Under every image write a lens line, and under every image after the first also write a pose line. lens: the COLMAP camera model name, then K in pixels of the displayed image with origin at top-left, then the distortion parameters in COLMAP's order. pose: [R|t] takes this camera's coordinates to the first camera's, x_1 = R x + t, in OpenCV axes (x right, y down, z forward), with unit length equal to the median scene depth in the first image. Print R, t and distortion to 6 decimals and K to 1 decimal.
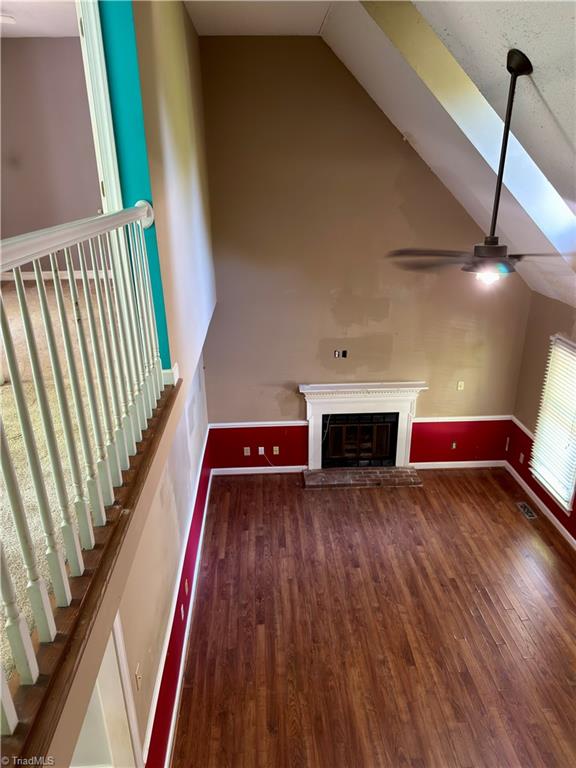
lens RADIAL K [[547.4, 0, 295.7], [0, 547.4, 390.6], [0, 0, 1]] dist [0.055634, -0.066565]
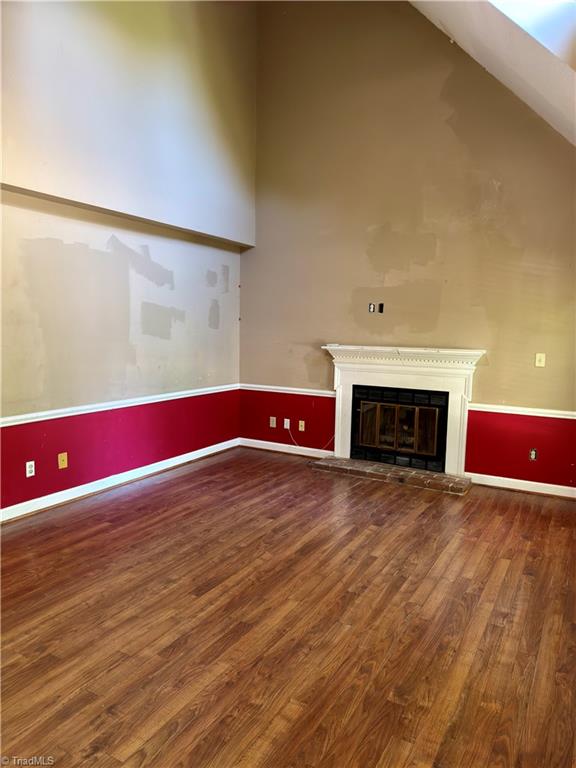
lens RADIAL K [[547.4, 0, 284.4], [0, 547.4, 384.2], [0, 0, 1]] dist [0.055634, -0.066565]
pose [[0.833567, 0.084067, -0.545984, 0.471721], [-0.231282, 0.950670, -0.206725, 0.271017], [0.501672, 0.298595, 0.811891, 0.322153]]
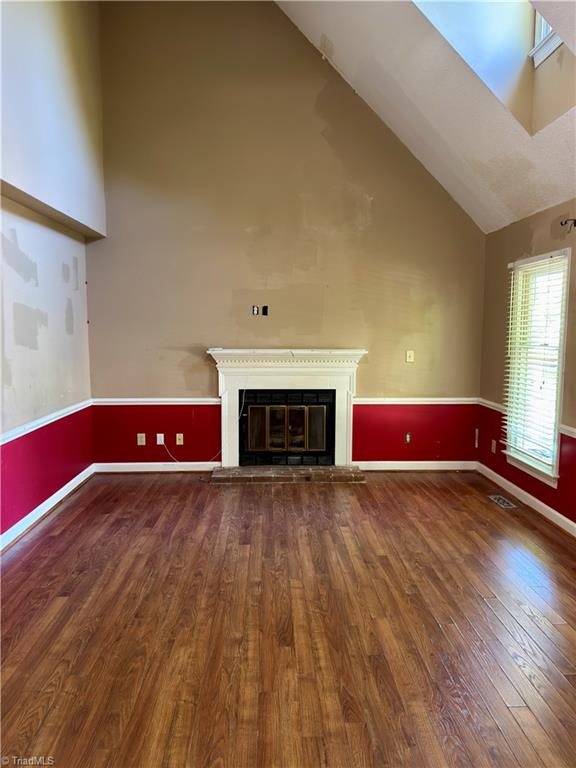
lens RADIAL K [[547.4, 0, 295.9], [0, 547.4, 382.3], [0, 0, 1]] dist [0.055634, -0.066565]
pose [[0.999771, 0.015423, -0.014841, 0.164422], [-0.018945, 0.960317, -0.278267, 0.289203], [0.009960, 0.278485, 0.960389, 0.271387]]
